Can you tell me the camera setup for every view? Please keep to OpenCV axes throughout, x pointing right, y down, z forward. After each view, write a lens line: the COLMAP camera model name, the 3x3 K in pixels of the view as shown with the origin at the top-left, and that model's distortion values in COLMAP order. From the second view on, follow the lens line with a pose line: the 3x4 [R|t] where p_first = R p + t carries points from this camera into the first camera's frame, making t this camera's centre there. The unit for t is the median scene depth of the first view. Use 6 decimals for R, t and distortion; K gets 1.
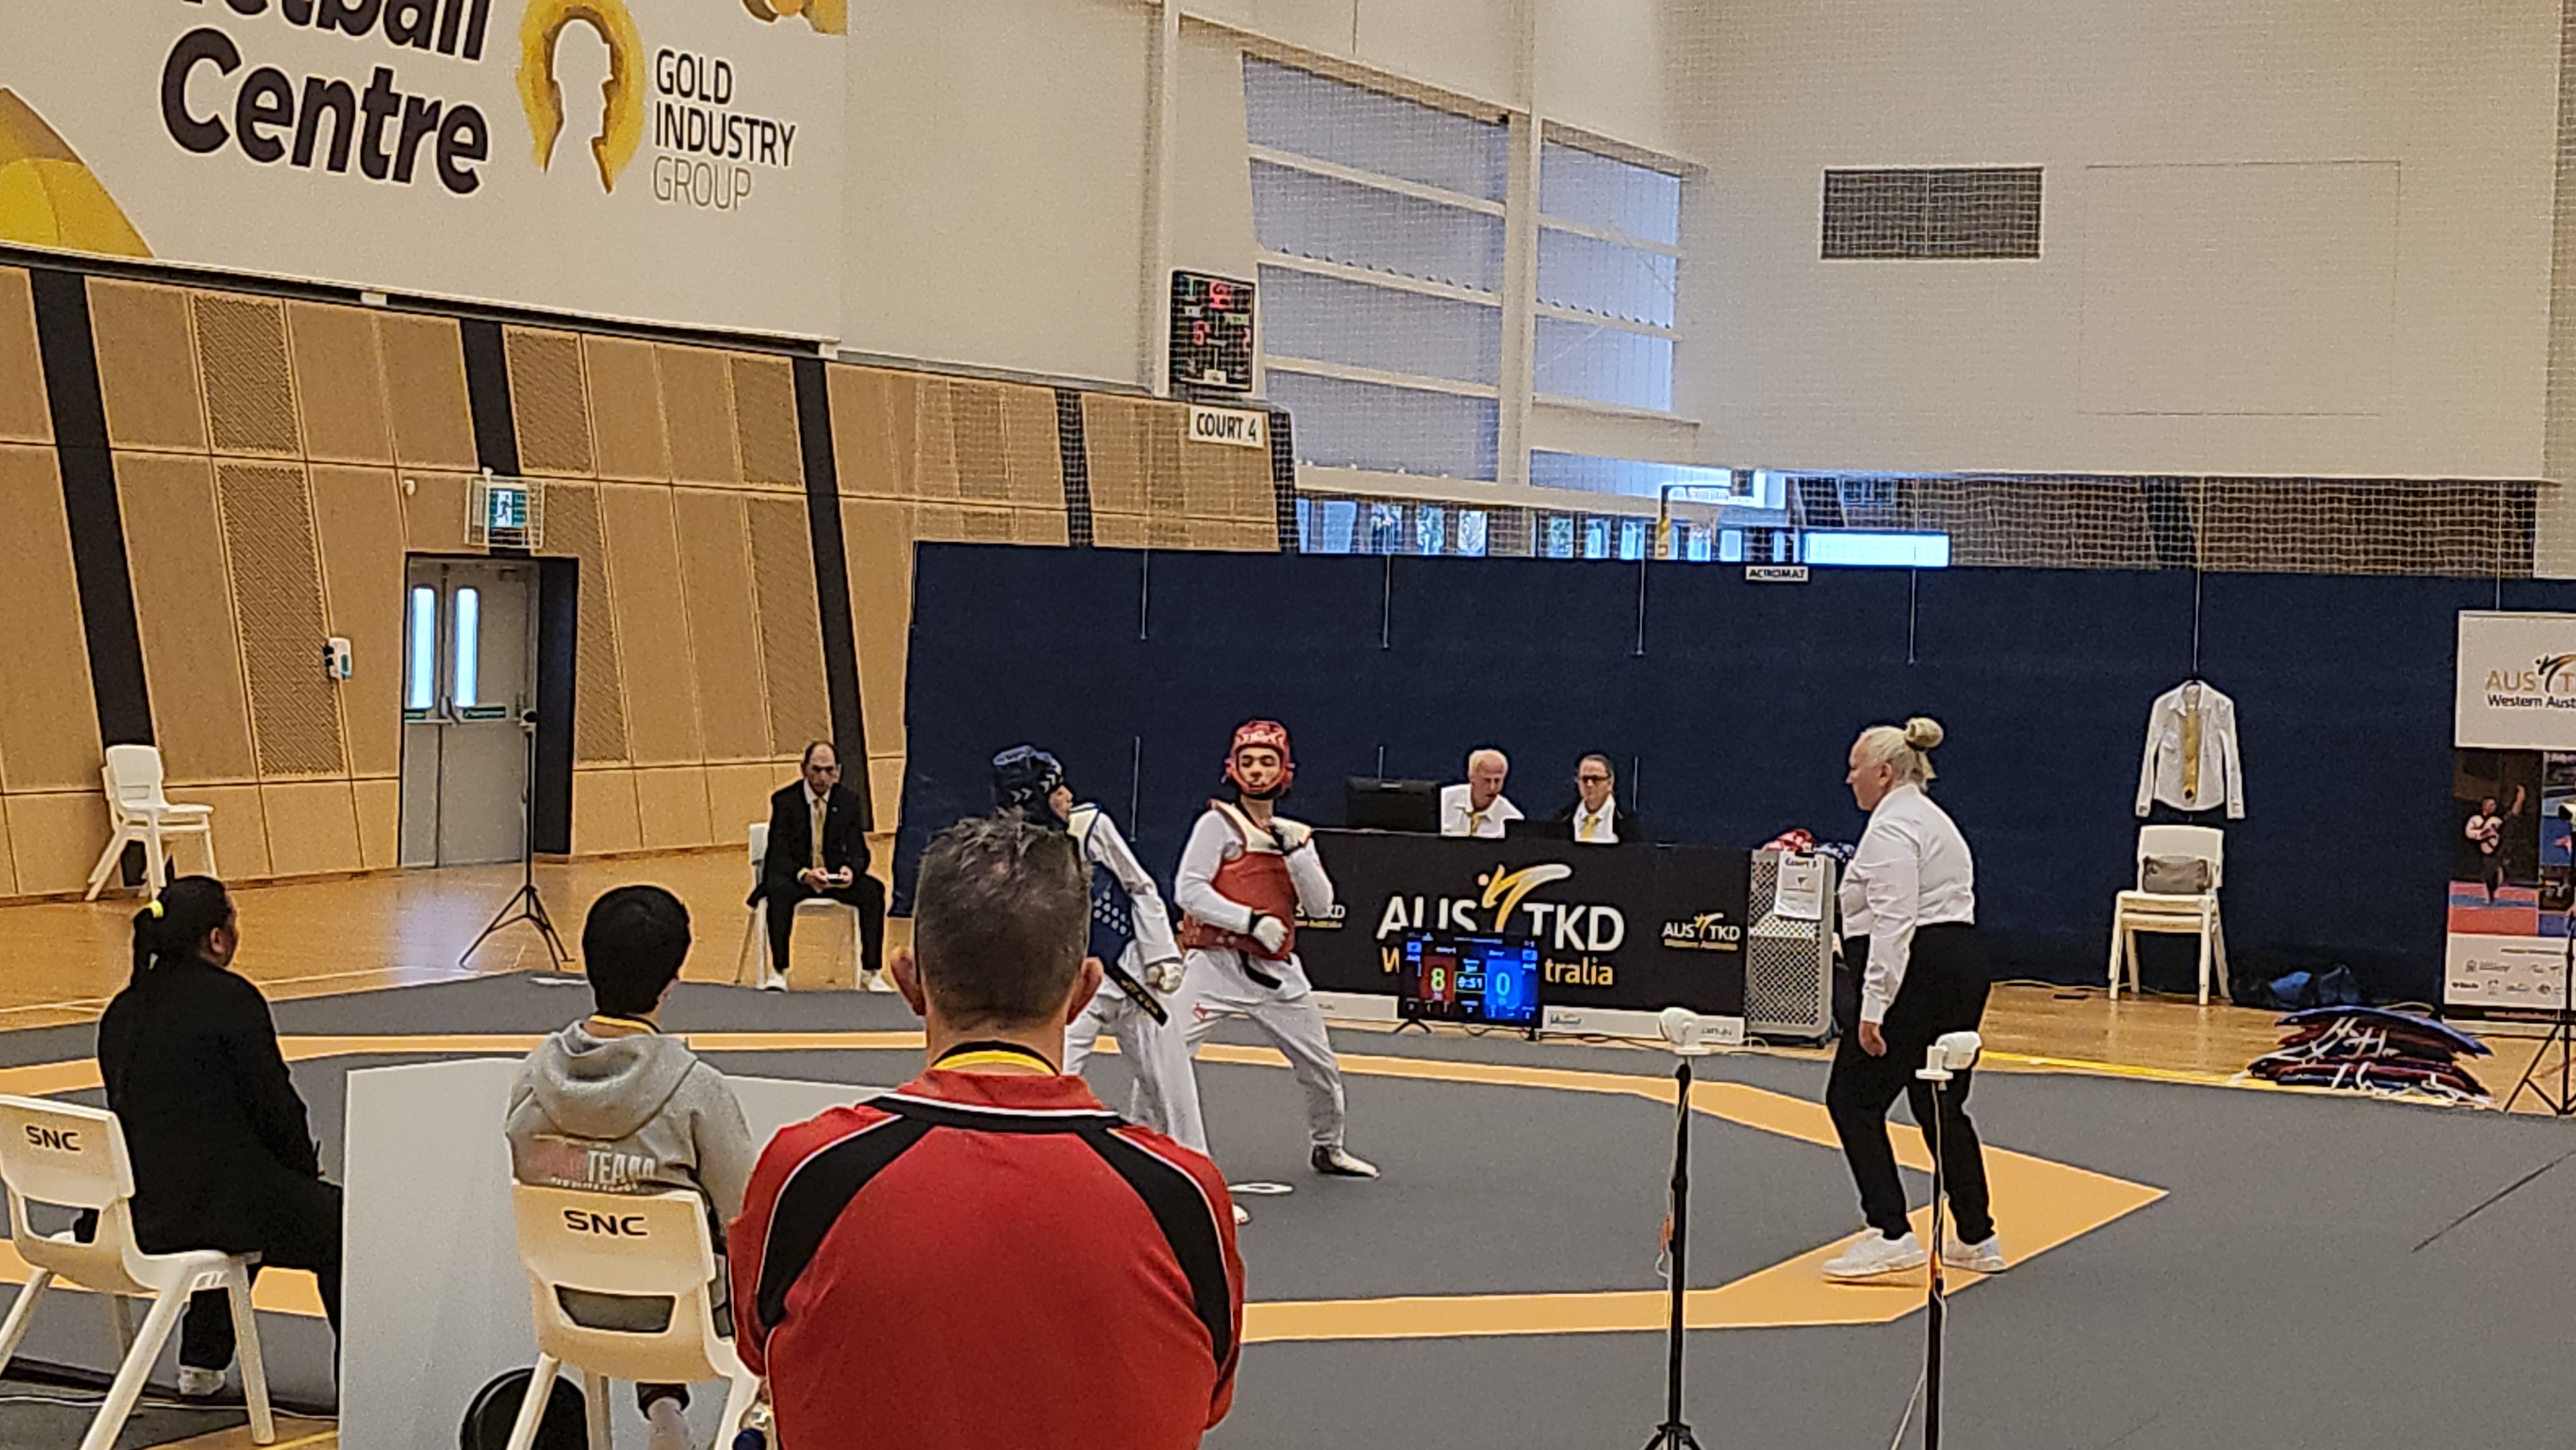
lens RADIAL K [[4922.6, 0, 1280.1], [0, 4922.6, 728.4], [0, 0, 1]] dist [0.212423, -1.048055]
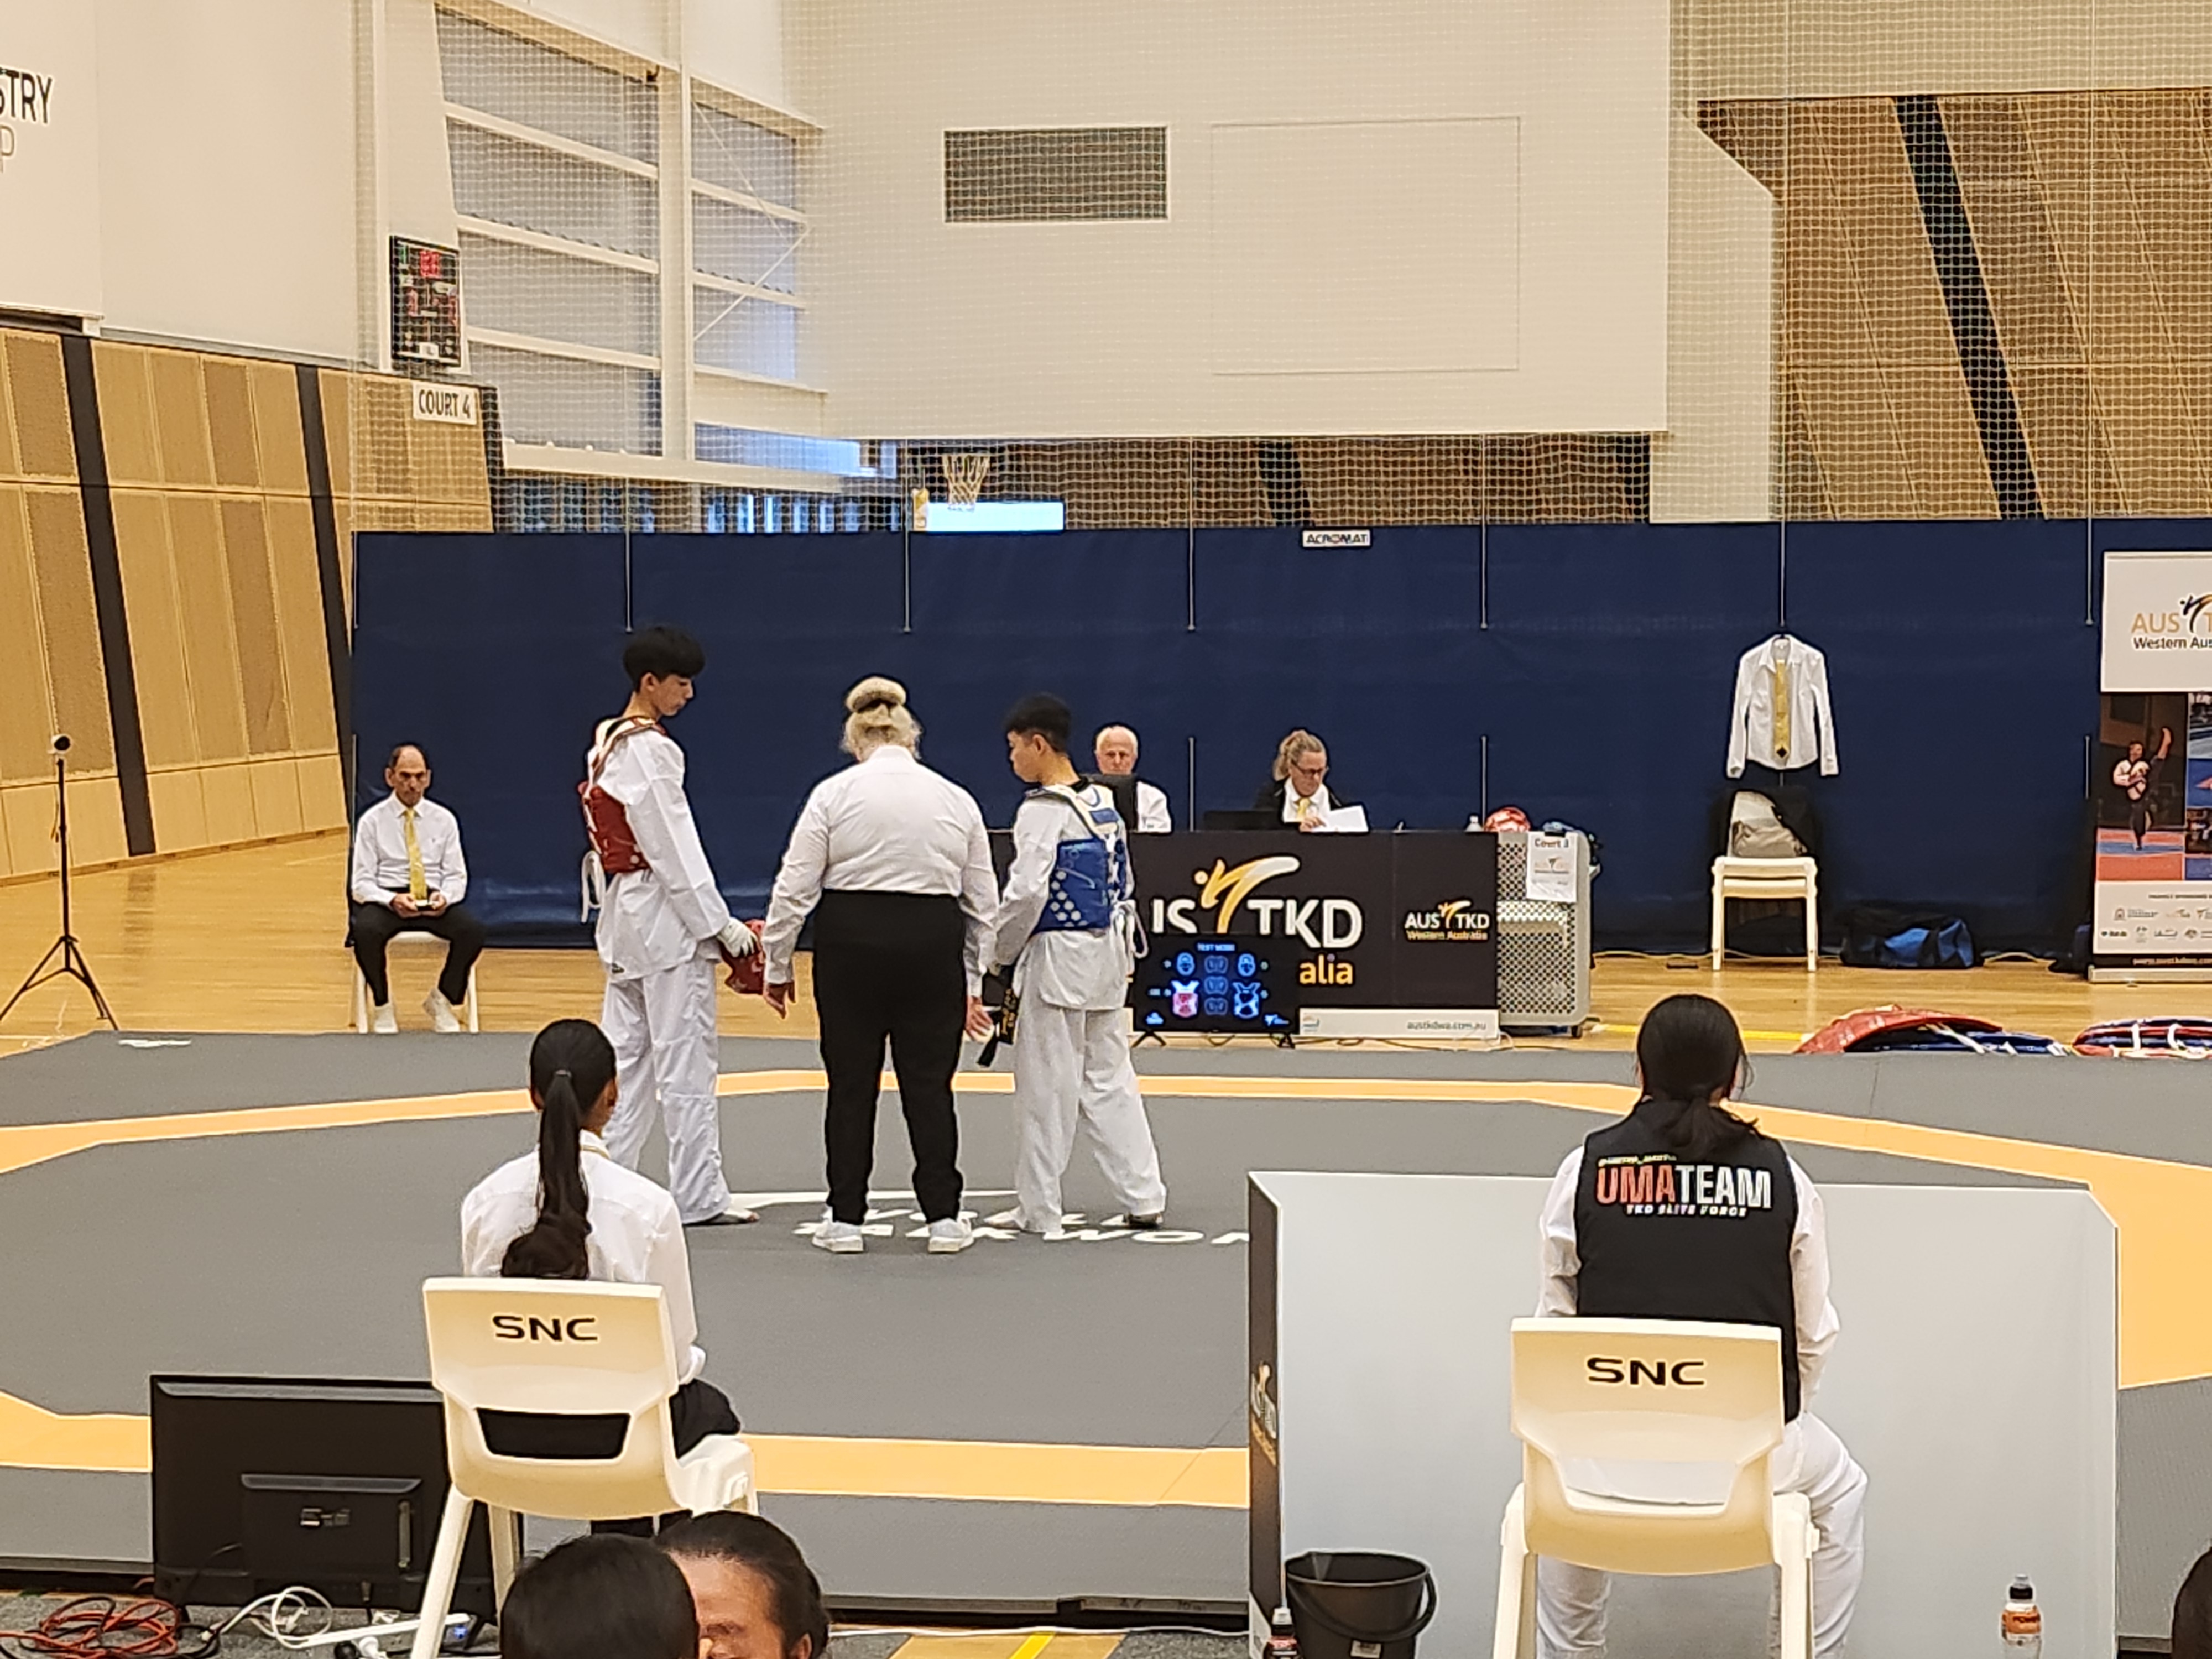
lens RADIAL K [[4748.9, 0, 1142.8], [0, 4748.9, 886.1], [0, 0, 1]] dist [0.175958, -0.650996]
pose [[0.966197, -0.049571, 0.252995, -0.187011], [0.039379, 0.998202, 0.045195, -0.008187], [-0.254781, -0.033704, 0.966411, 0.130290]]
